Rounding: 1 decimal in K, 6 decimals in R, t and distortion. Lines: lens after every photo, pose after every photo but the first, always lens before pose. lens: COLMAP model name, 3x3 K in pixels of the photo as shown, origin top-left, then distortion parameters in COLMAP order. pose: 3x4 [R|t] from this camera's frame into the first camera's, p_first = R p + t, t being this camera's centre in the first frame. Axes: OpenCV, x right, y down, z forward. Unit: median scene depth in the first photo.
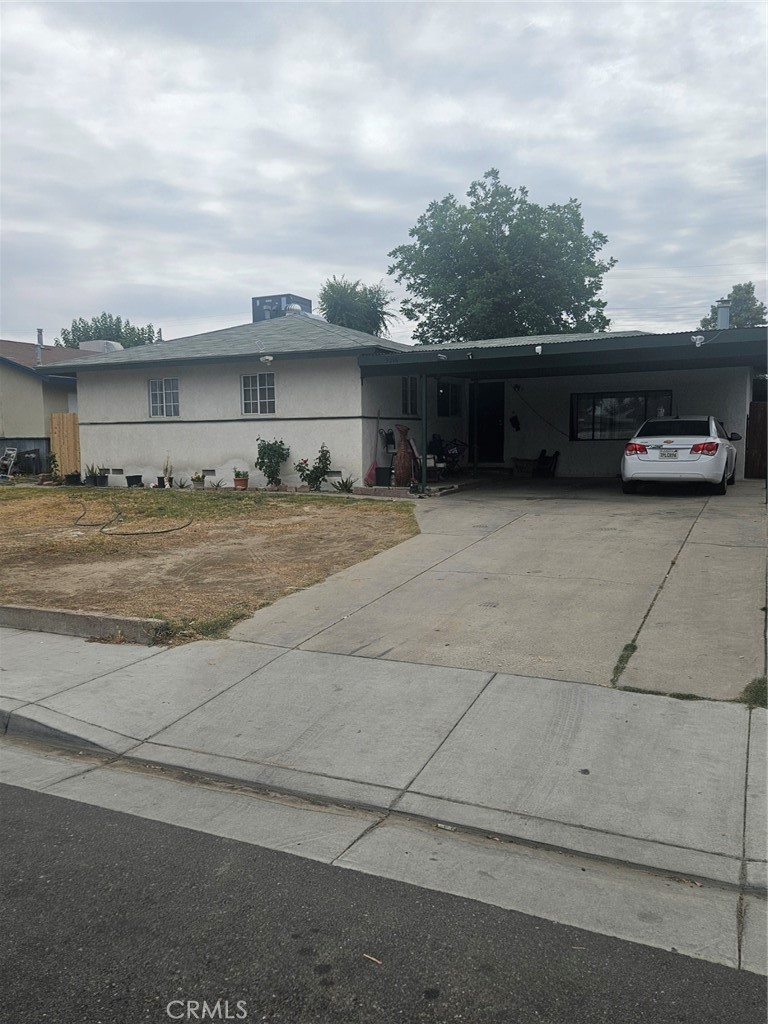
lens RADIAL K [[800.5, 0, 365.3], [0, 800.5, 532.7], [0, 0, 1]] dist [0.093814, -0.060167]
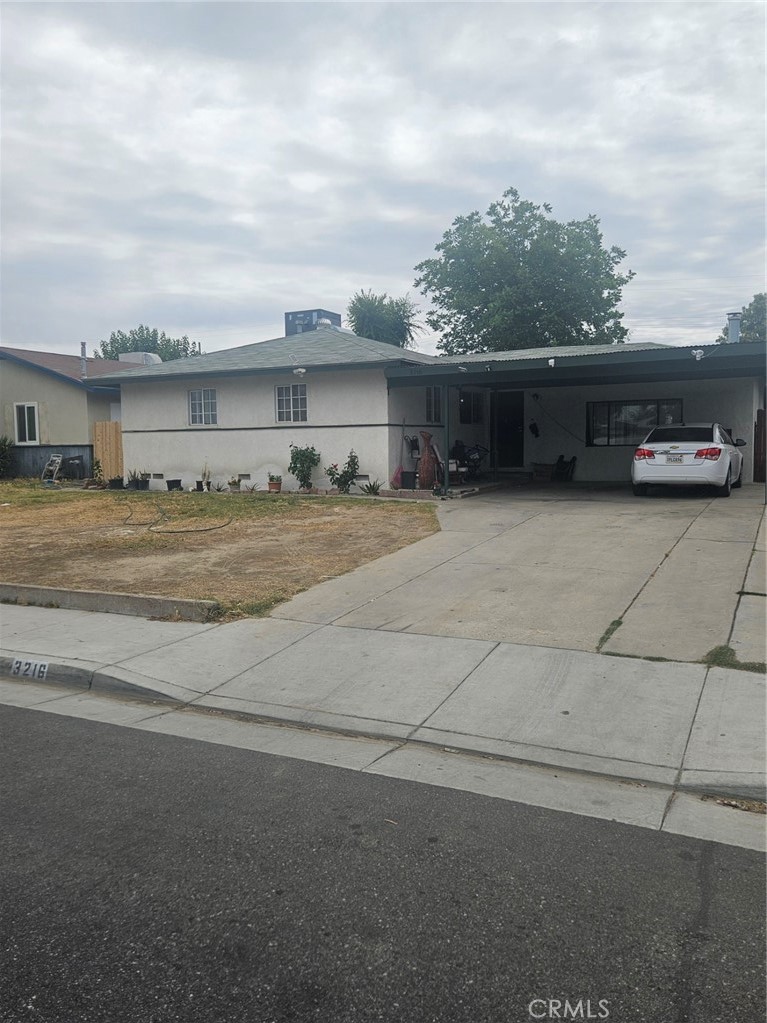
lens RADIAL K [[799.7, 0, 382.7], [0, 799.7, 513.1], [0, 0, 1]] dist [0.093814, -0.060167]
pose [[0.999916, -0.000512, -0.012963, 0.001999], [0.000099, 0.999492, -0.031881, 0.007380], [0.012973, 0.031877, 0.999408, -0.059476]]
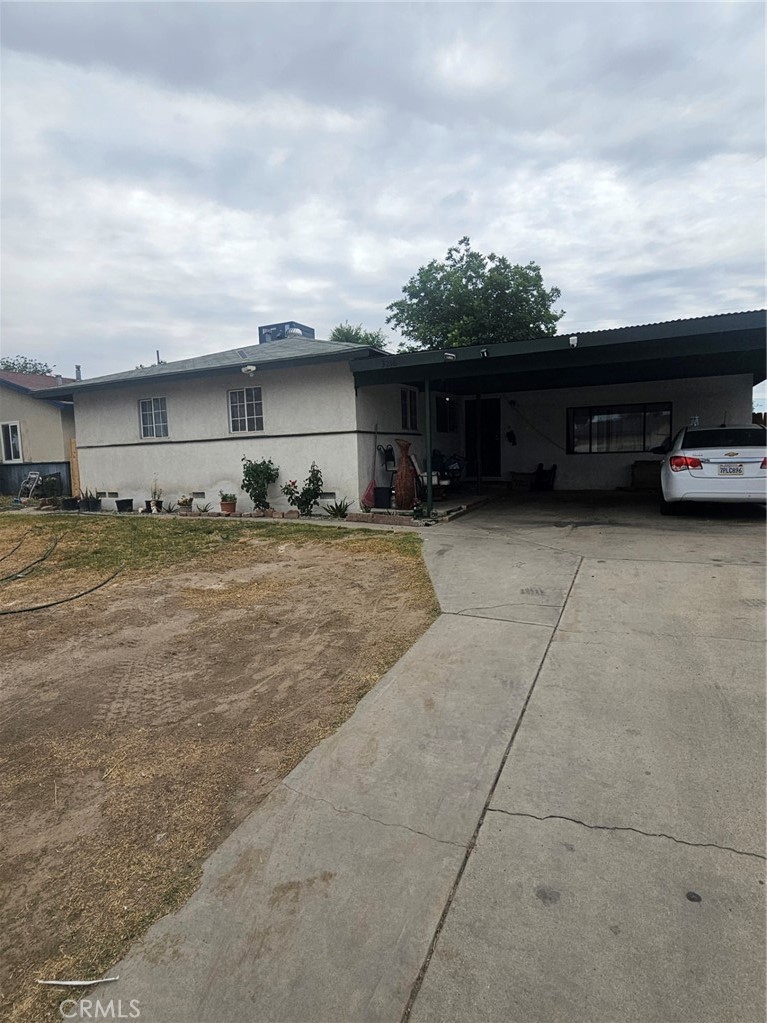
lens RADIAL K [[545.0, 0, 379.0], [0, 545.0, 511.0], [0, 0, 1]] dist [-0.003612, 0.004480]
pose [[0.999771, -0.020332, 0.006697, 0.013766], [0.020424, 0.999695, -0.013881, -0.045878], [-0.006413, 0.014015, 0.999881, 0.383254]]
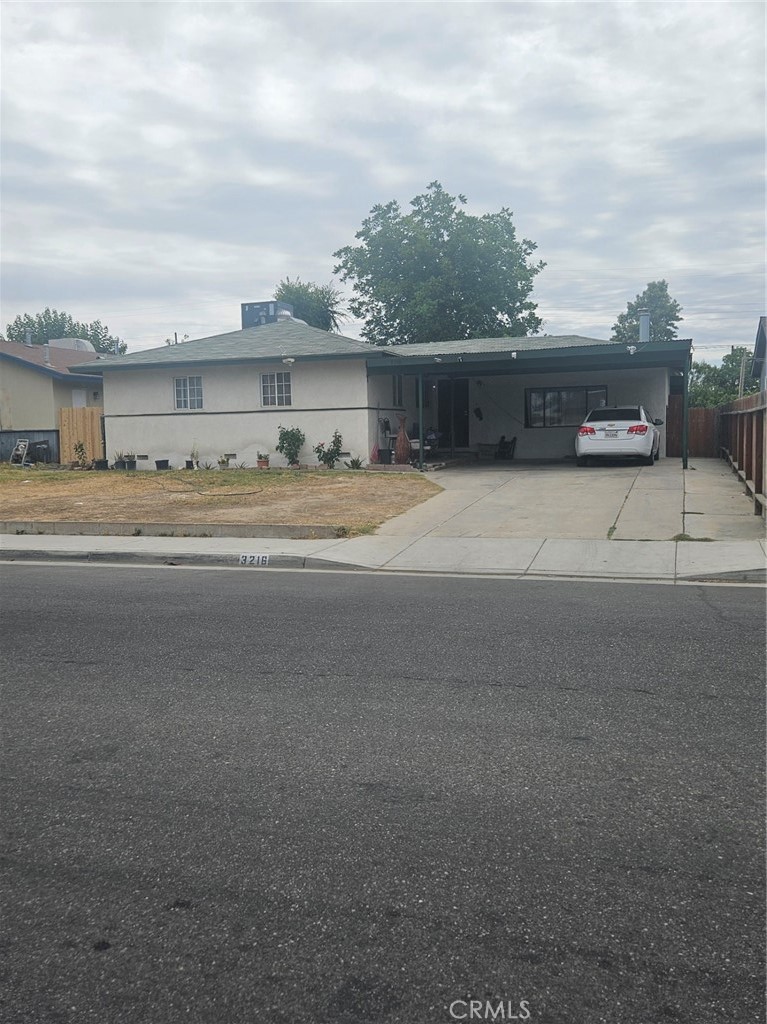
lens RADIAL K [[881.1, 0, 363.3], [0, 881.1, 531.2], [0, 0, 1]] dist [0.075971, 0.097995]
pose [[0.993644, -0.020557, 0.110673, -0.157241], [0.021781, 0.999714, -0.009865, 0.054676], [-0.110438, 0.012213, 0.993808, -0.321011]]
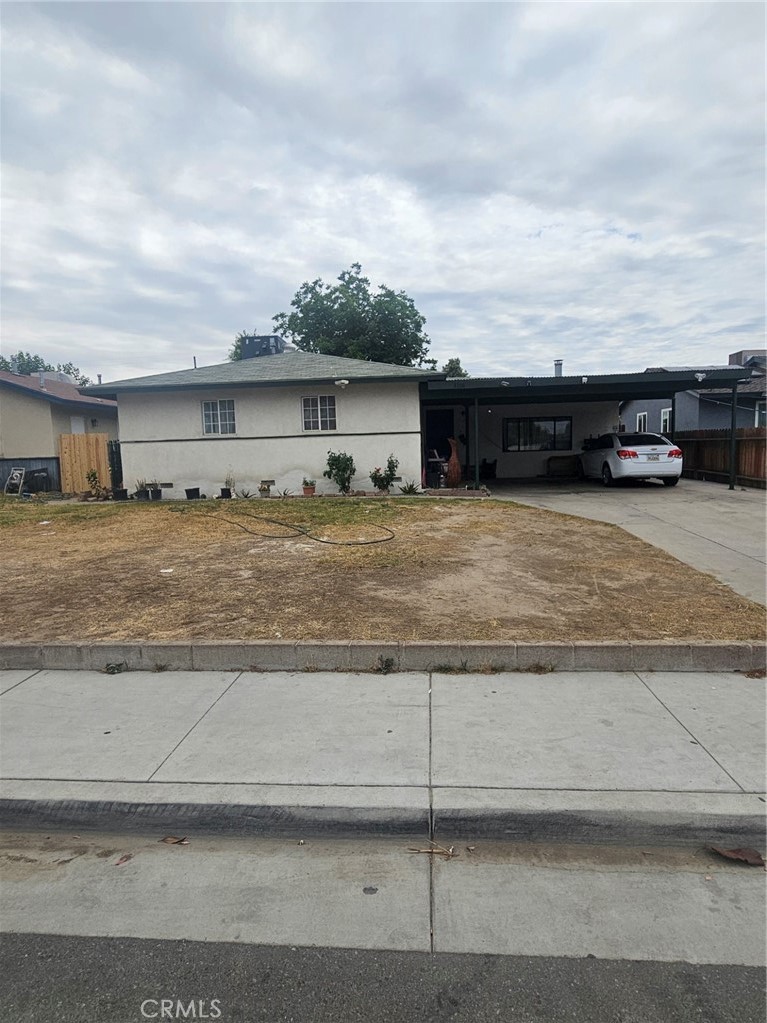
lens RADIAL K [[545.0, 0, 384.1], [0, 545.0, 516.0], [0, 0, 1]] dist [-0.003612, 0.004480]
pose [[0.927763, -0.056554, 0.368861, -0.351702], [0.060051, 0.998193, 0.002003, -0.021618], [-0.368308, 0.020292, 0.929483, 0.244559]]
